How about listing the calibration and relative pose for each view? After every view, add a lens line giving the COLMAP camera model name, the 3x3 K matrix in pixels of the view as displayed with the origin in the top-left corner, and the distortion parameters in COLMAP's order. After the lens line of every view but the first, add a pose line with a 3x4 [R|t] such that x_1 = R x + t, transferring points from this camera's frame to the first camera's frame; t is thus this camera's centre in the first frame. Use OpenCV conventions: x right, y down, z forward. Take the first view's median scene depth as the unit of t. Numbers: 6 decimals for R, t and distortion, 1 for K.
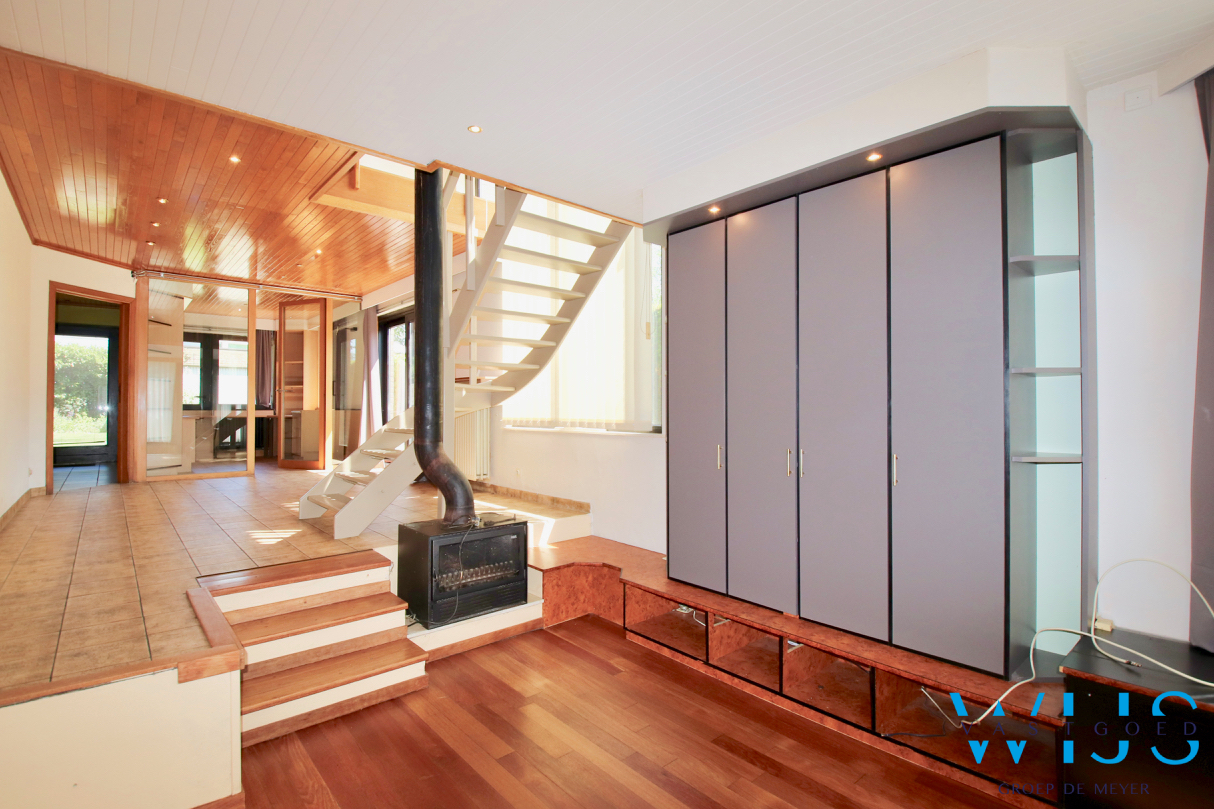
lens RADIAL K [[575.3, 0, 597.5], [0, 575.3, 401.0], [0, 0, 1]] dist [-0.003144, -0.008948]
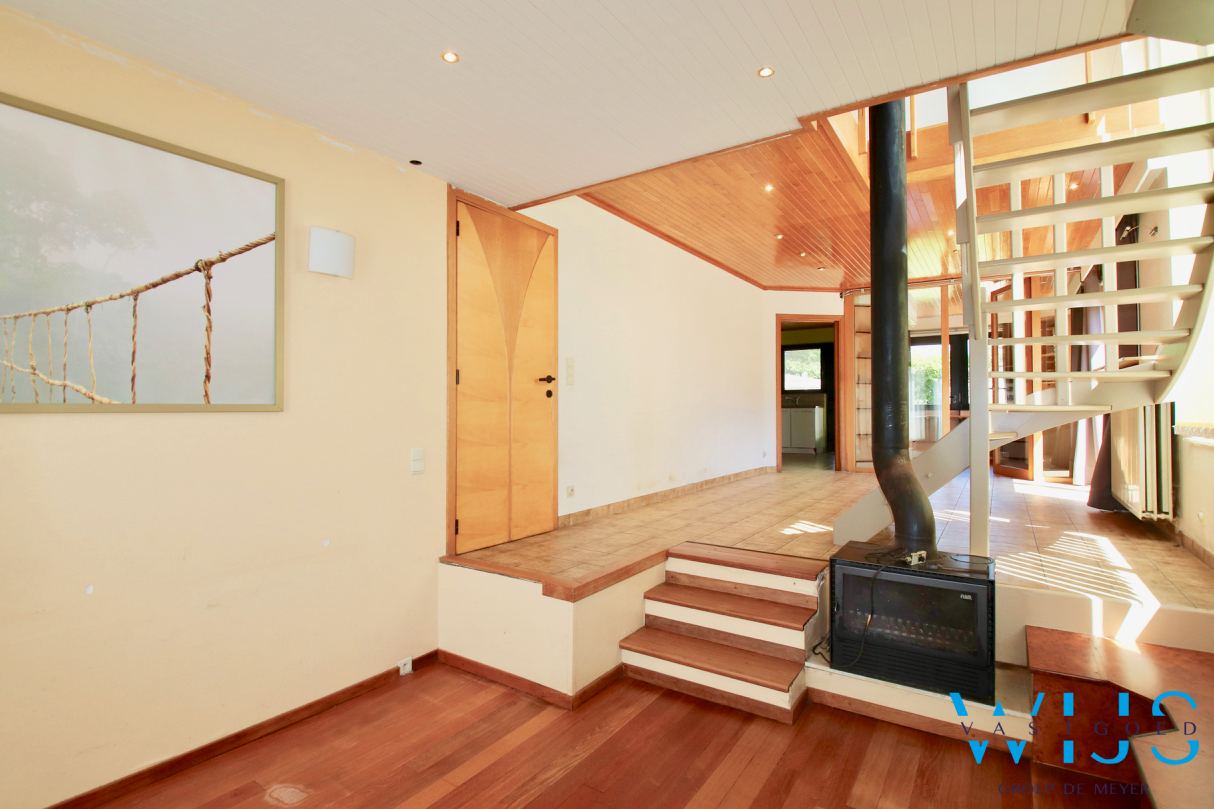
lens RADIAL K [[575.3, 0, 609.1], [0, 575.3, 405.1], [0, 0, 1]] dist [-0.003144, -0.008948]
pose [[0.265529, -0.006756, -0.964079, 0.205798], [0.011758, 0.999924, -0.003769, 0.004489], [0.964031, -0.010335, 0.265588, 0.217682]]
